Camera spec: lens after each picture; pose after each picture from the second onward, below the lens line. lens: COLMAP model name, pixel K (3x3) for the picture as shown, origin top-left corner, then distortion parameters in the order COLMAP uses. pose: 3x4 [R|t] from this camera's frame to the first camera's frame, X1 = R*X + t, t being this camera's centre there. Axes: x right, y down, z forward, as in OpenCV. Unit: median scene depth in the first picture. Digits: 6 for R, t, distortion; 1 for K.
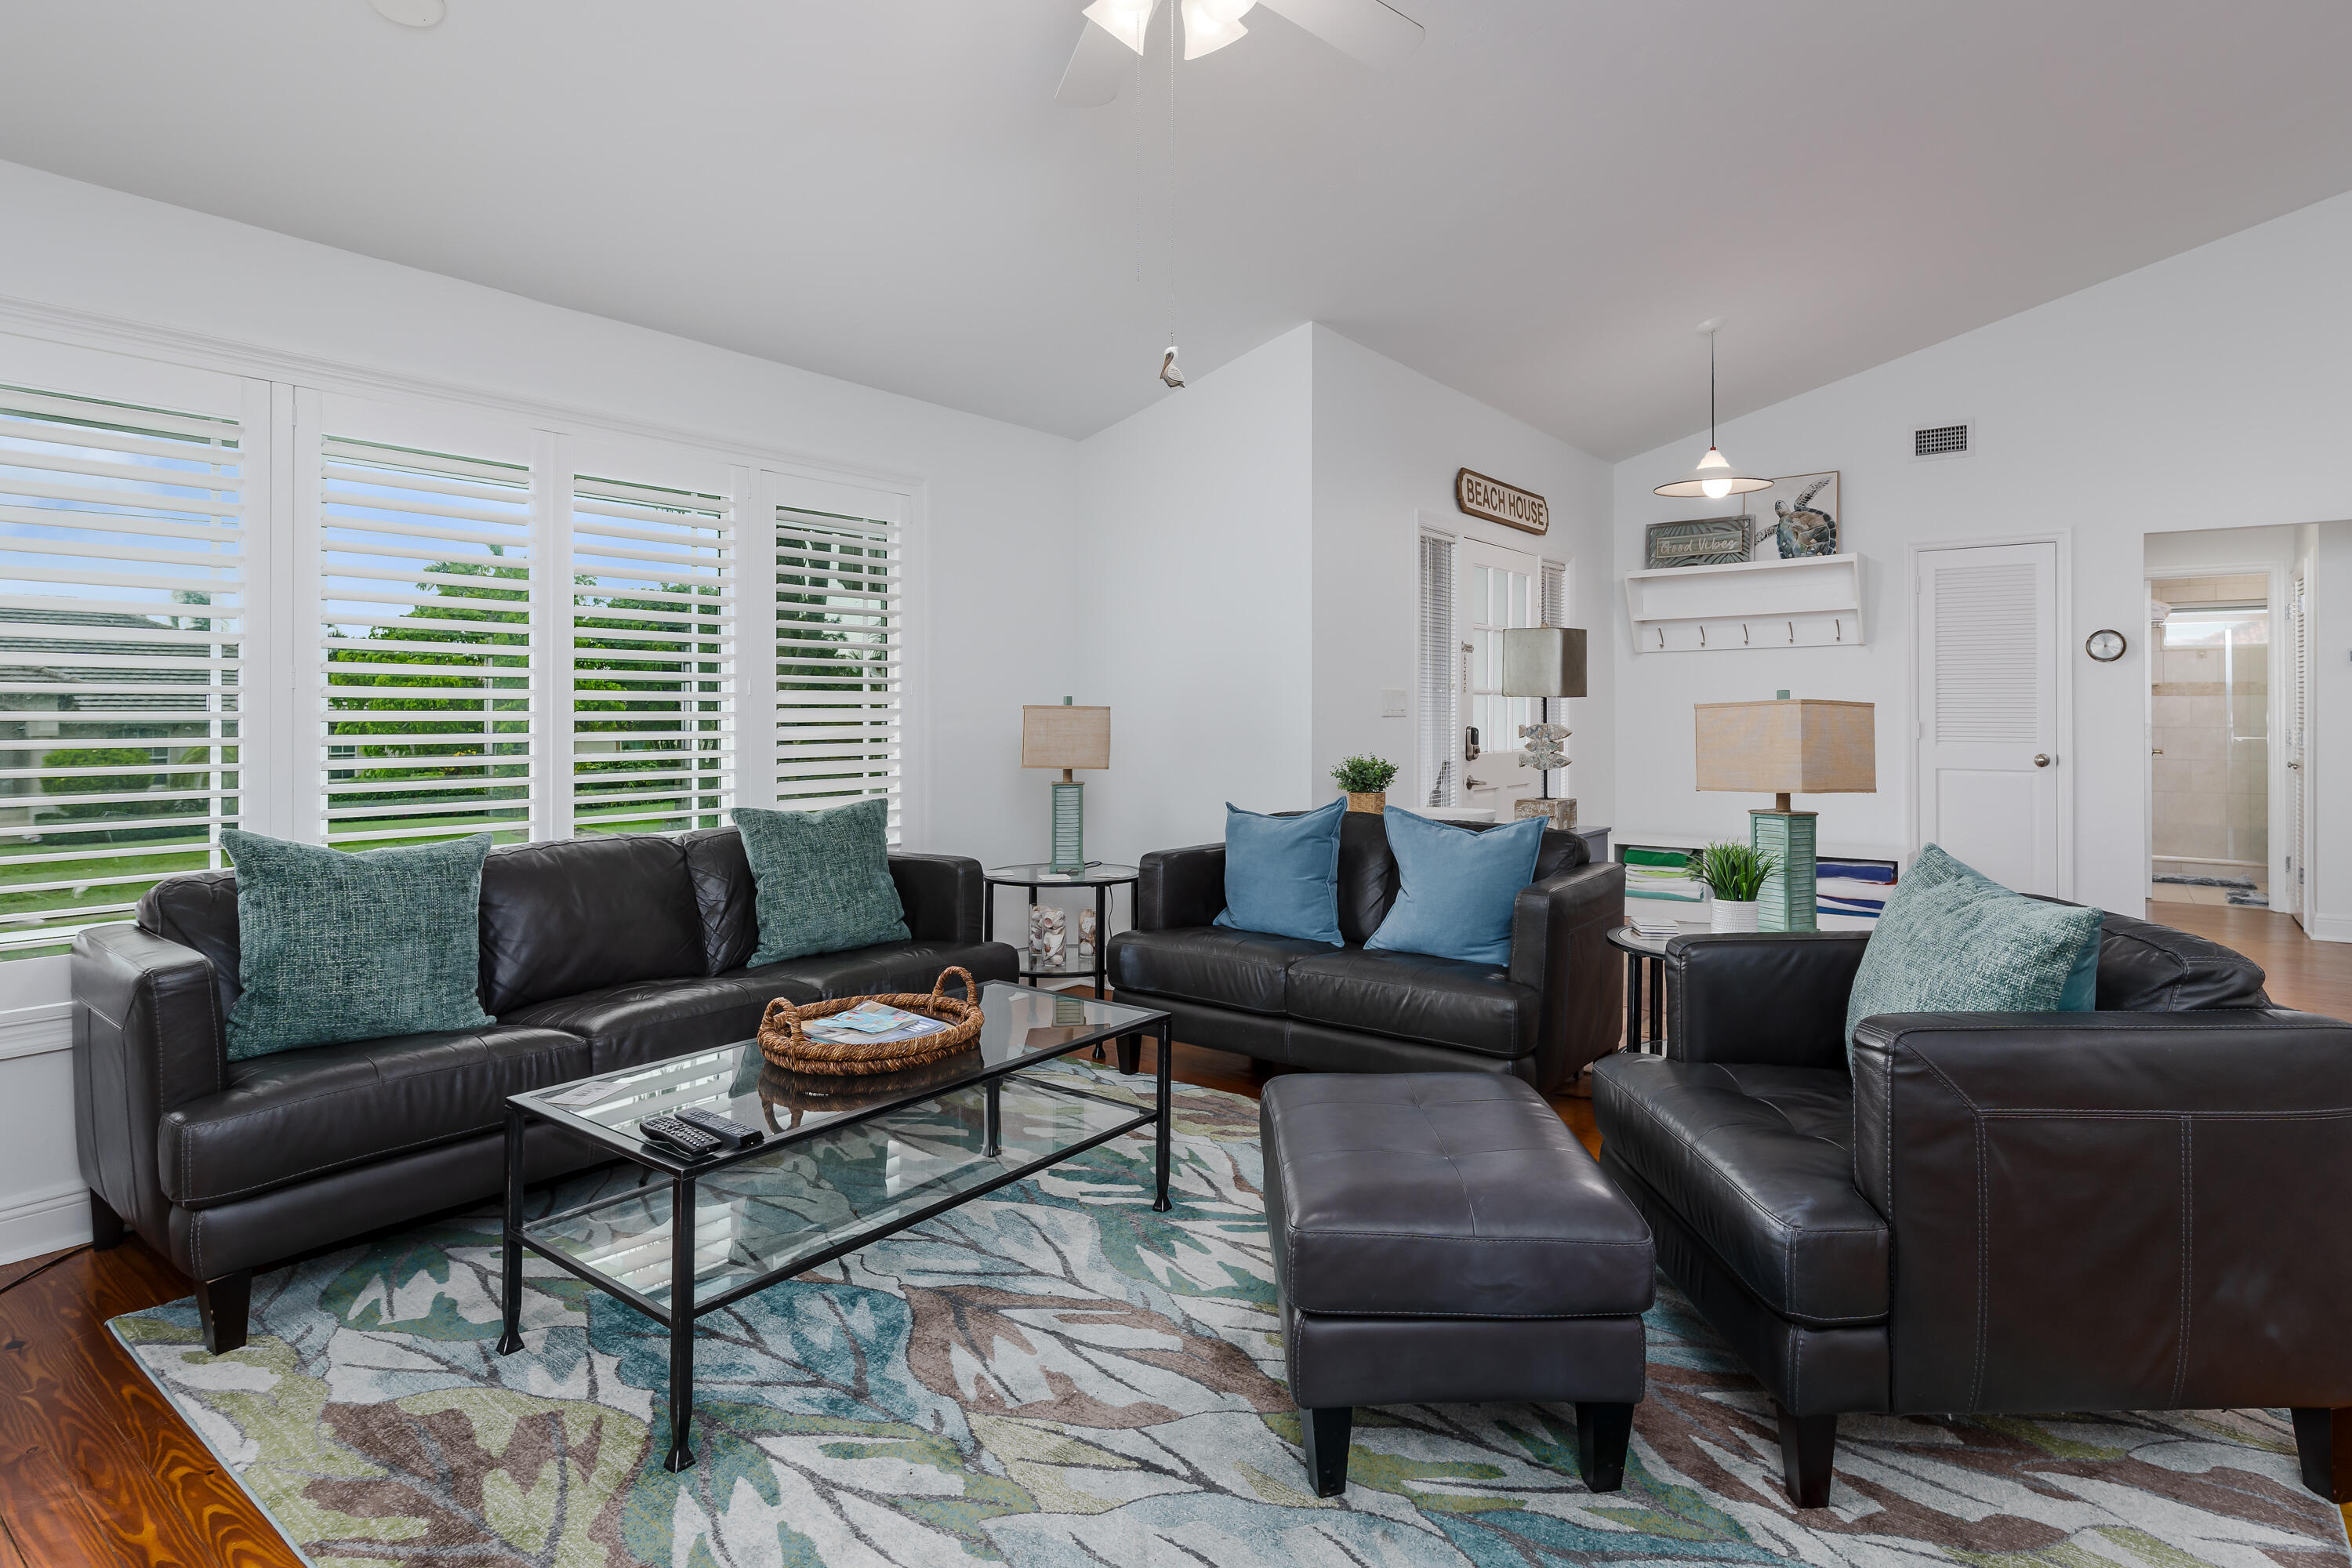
lens RADIAL K [[1182.2, 0, 1267.3], [0, 1182.2, 704.1], [0, 0, 1]] dist [0.000565, 0.000080]
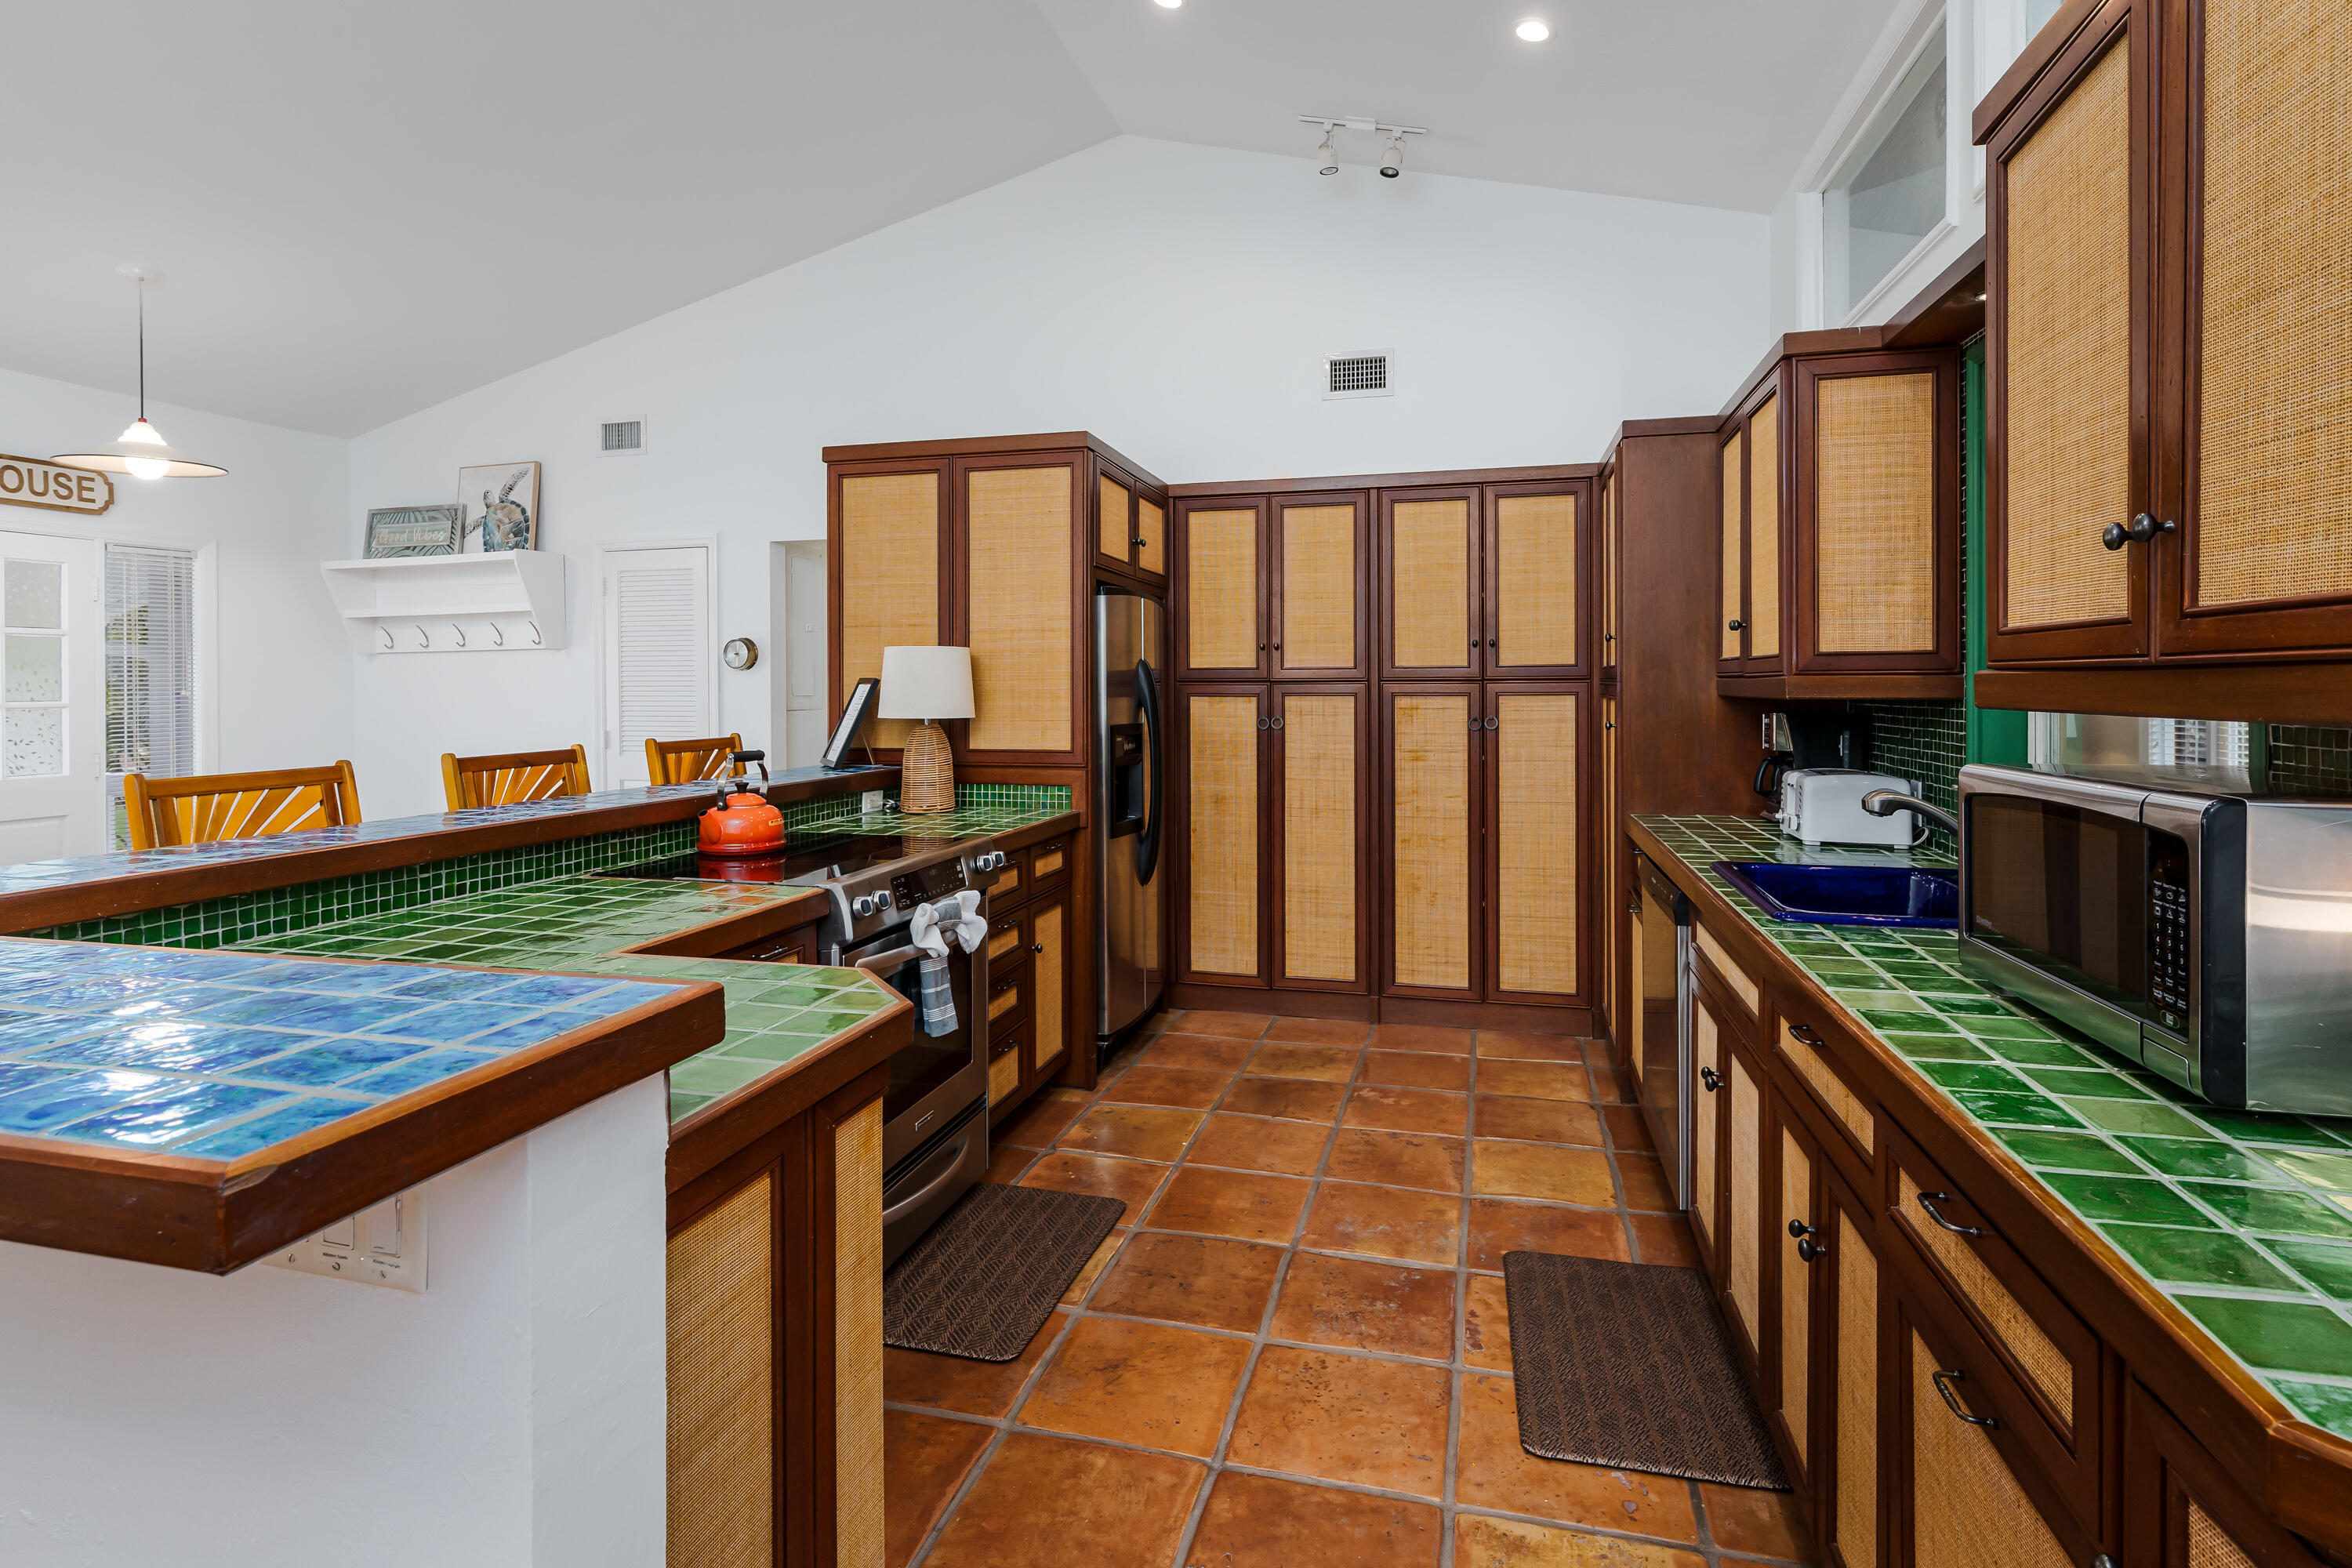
lens RADIAL K [[1138.5, 0, 1185.7], [0, 1138.5, 694.6], [0, 0, 1]] dist [-0.000661, -0.000323]
pose [[0.933056, -0.007026, 0.359663, 0.695926], [0.002860, 0.999923, 0.012113, -0.025230], [-0.359720, -0.010274, 0.933004, -0.023873]]
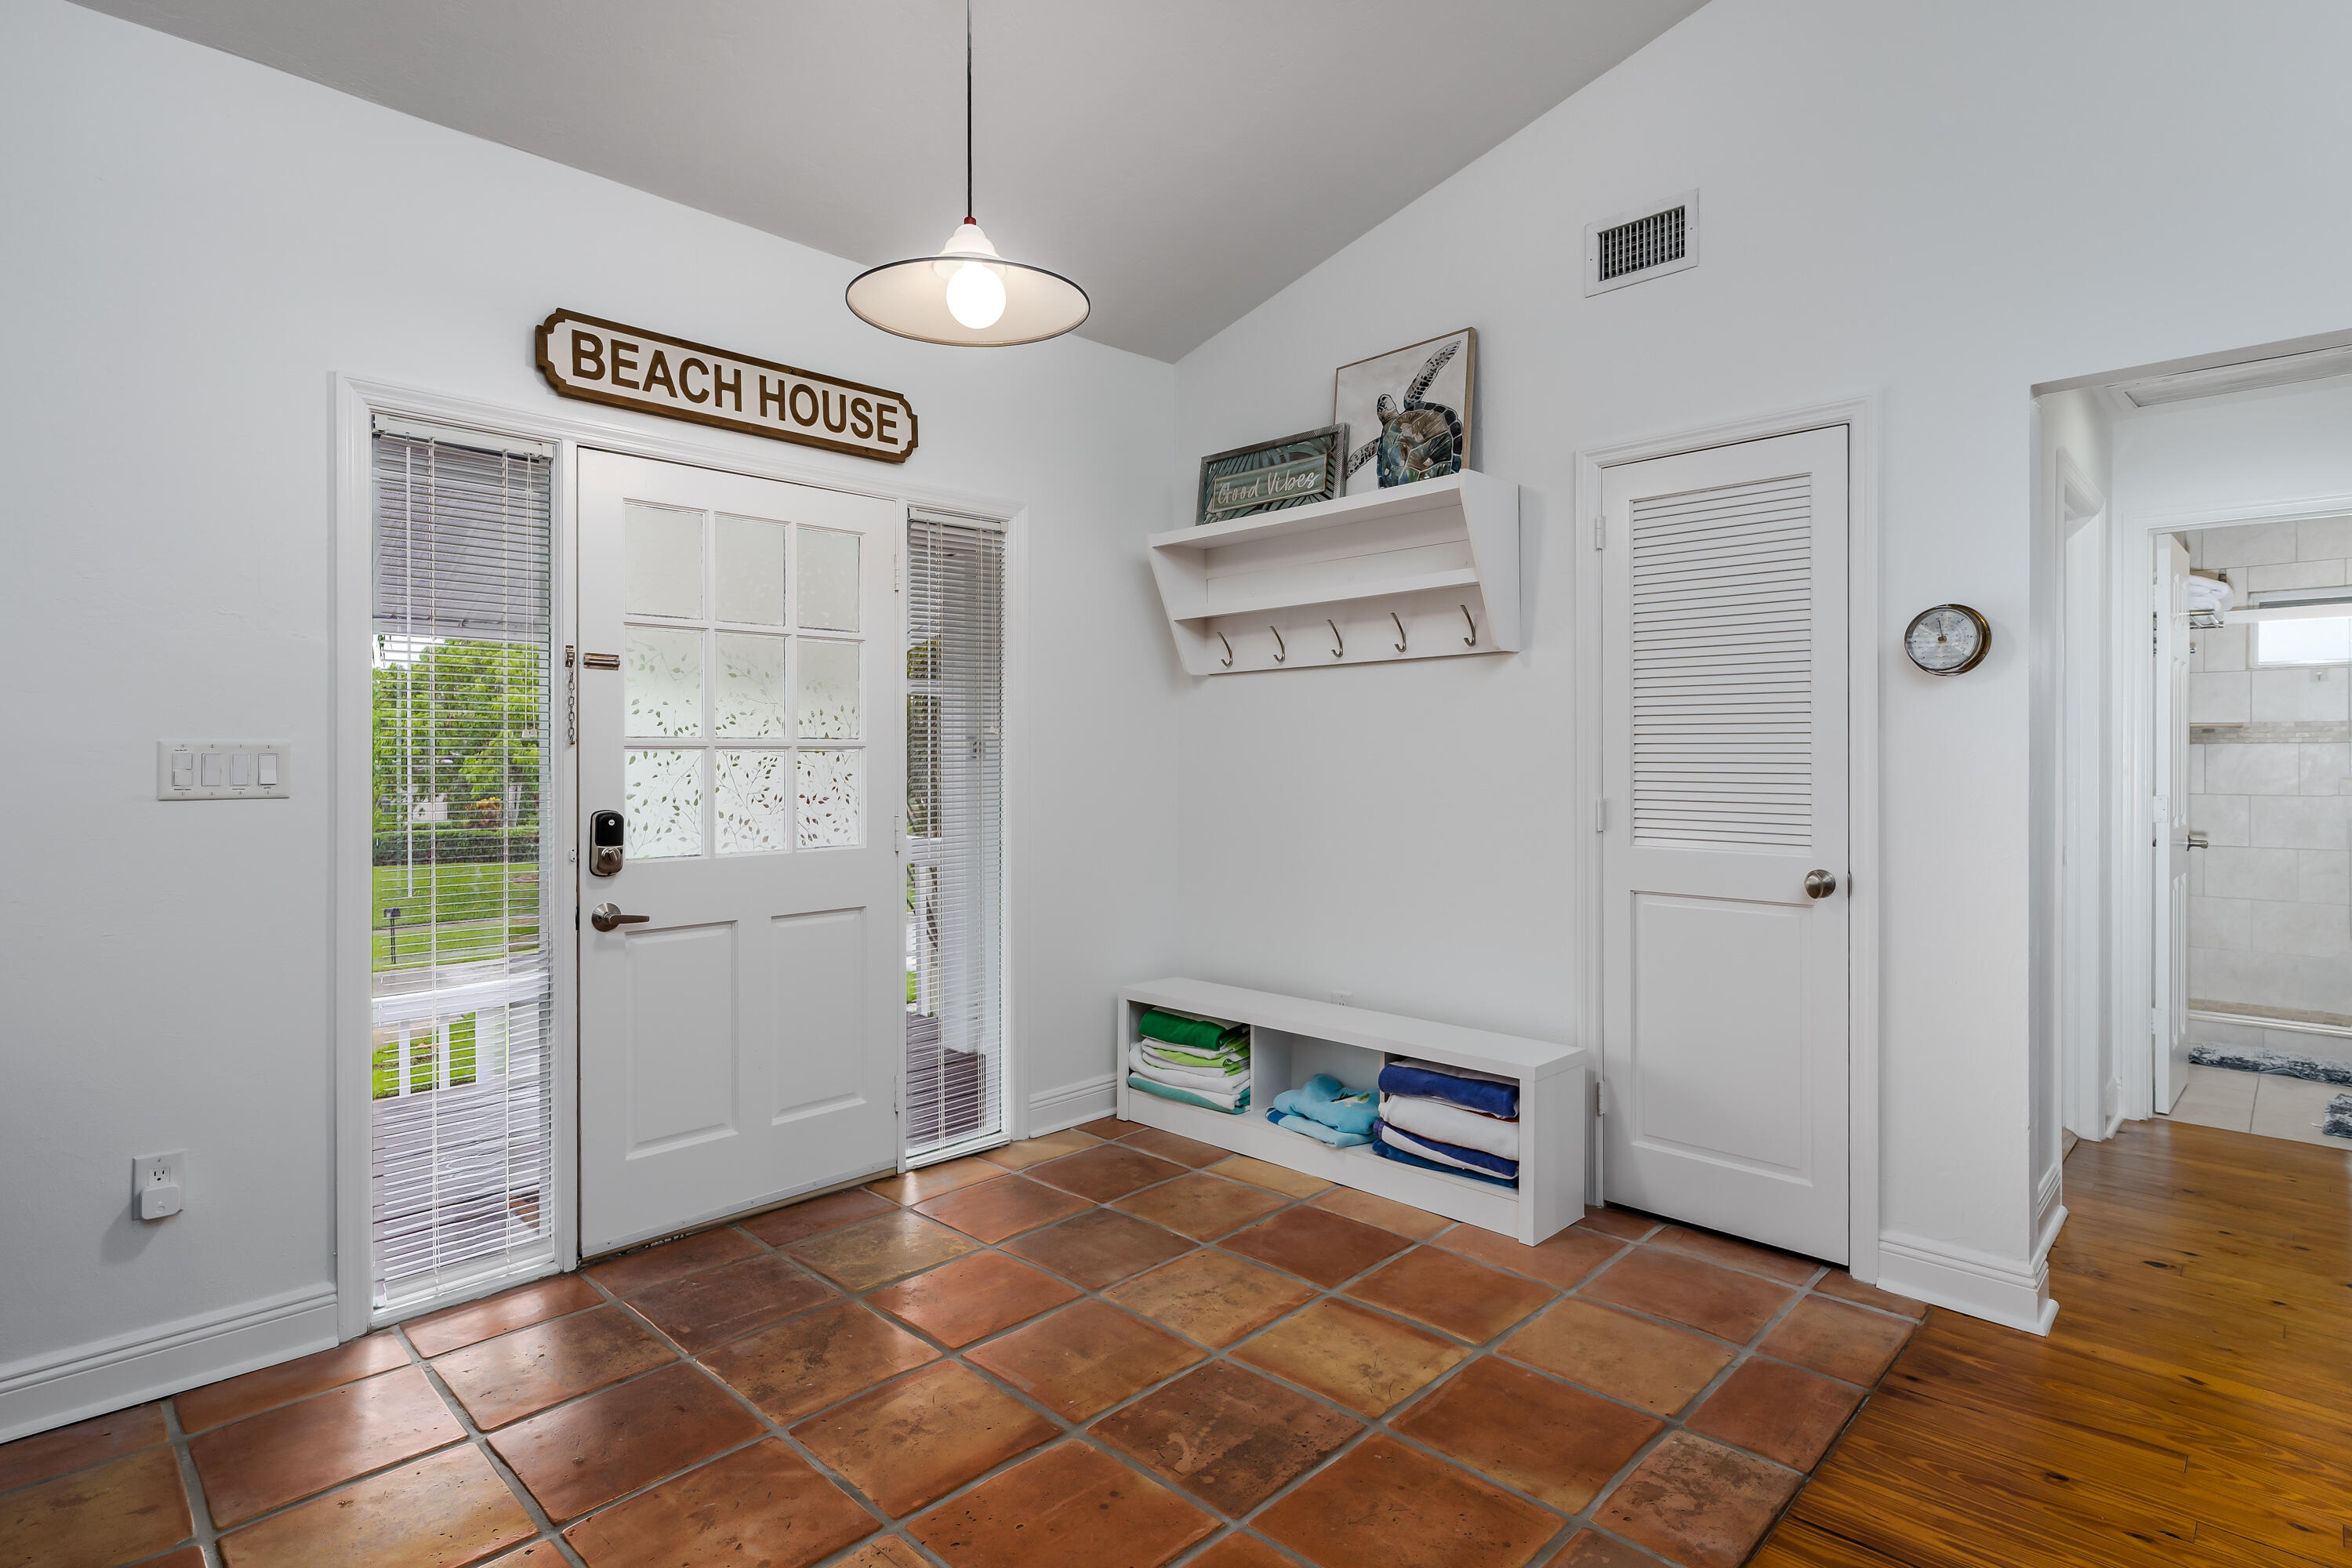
lens RADIAL K [[1183.5, 0, 1182.2], [0, 1183.5, 760.1], [0, 0, 1]] dist [0.000758, 0.000068]
pose [[0.989626, -0.001284, -0.143661, 0.470445], [0.002416, 0.999967, 0.007708, -0.006652], [0.143646, -0.007975, 0.989597, 0.491945]]
